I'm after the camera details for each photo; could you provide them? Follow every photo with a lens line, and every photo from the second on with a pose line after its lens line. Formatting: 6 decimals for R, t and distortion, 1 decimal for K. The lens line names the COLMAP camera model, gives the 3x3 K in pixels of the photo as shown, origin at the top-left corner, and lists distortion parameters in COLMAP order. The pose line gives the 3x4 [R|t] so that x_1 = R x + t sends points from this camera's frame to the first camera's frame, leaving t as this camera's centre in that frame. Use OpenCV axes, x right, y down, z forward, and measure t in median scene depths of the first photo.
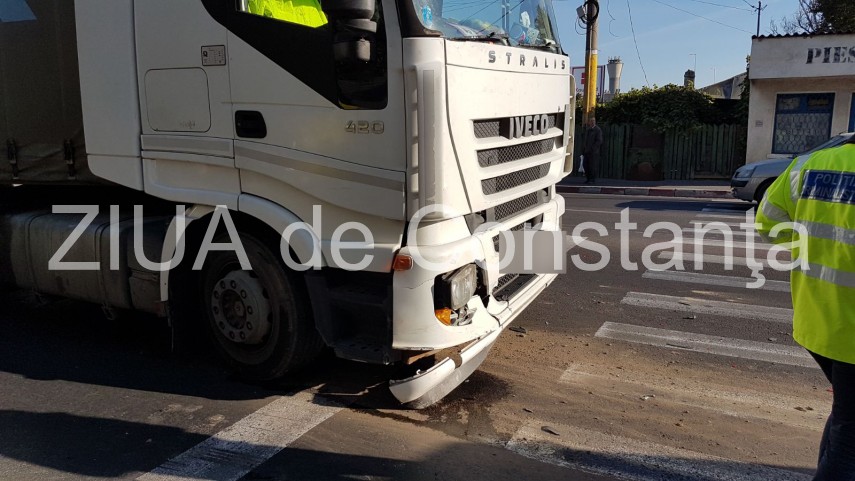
lens RADIAL K [[649.2, 0, 417.4], [0, 649.2, 254.2], [0, 0, 1]] dist [0.166693, -0.247933]
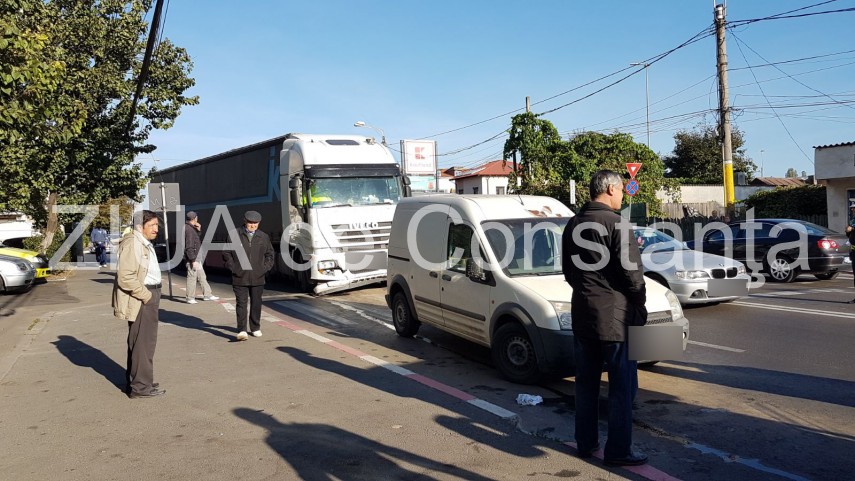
lens RADIAL K [[643.0, 0, 430.9], [0, 643.0, 263.5], [0, 0, 1]] dist [0.211839, -0.349861]
pose [[0.809210, 0.017297, -0.587265, 2.742063], [-0.090582, 0.991288, -0.095619, 0.339723], [0.580495, 0.130571, 0.803727, -1.731214]]
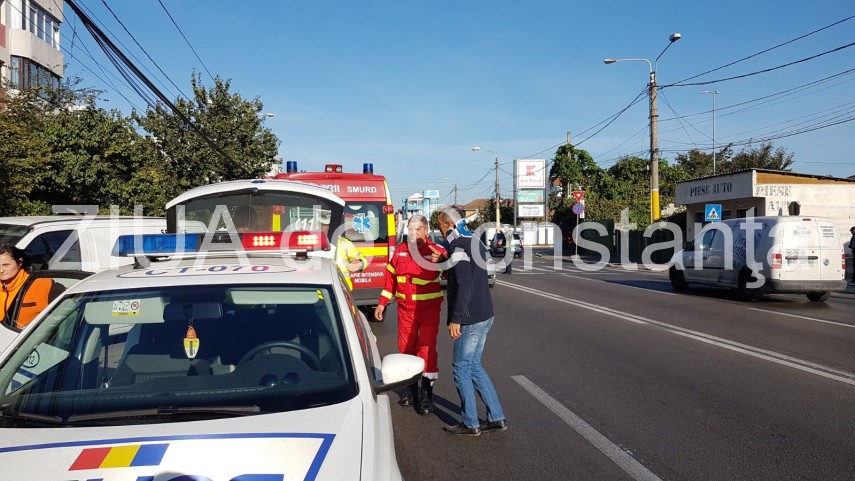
lens RADIAL K [[649.2, 0, 417.4], [0, 649.2, 254.2], [0, 0, 1]] dist [0.166693, -0.247933]
pose [[0.576275, 0.021824, -0.816964, 6.432955], [-0.152373, 0.984984, -0.081169, 0.488551], [0.802925, 0.171259, 0.570947, -2.273957]]
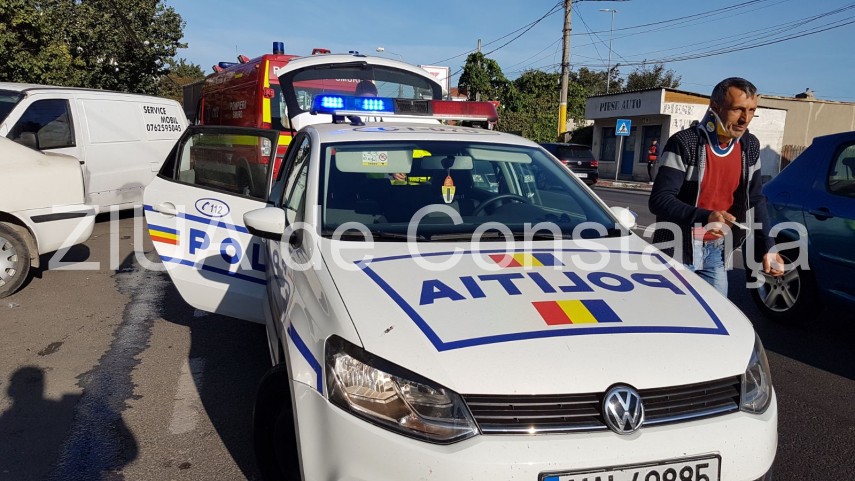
lens RADIAL K [[649.2, 0, 417.4], [0, 649.2, 254.2], [0, 0, 1]] dist [0.166693, -0.247933]
pose [[0.707034, 0.148410, -0.691431, 6.267270], [-0.179923, 0.983308, 0.027075, 0.615308], [0.683908, 0.105262, 0.721935, -2.618770]]
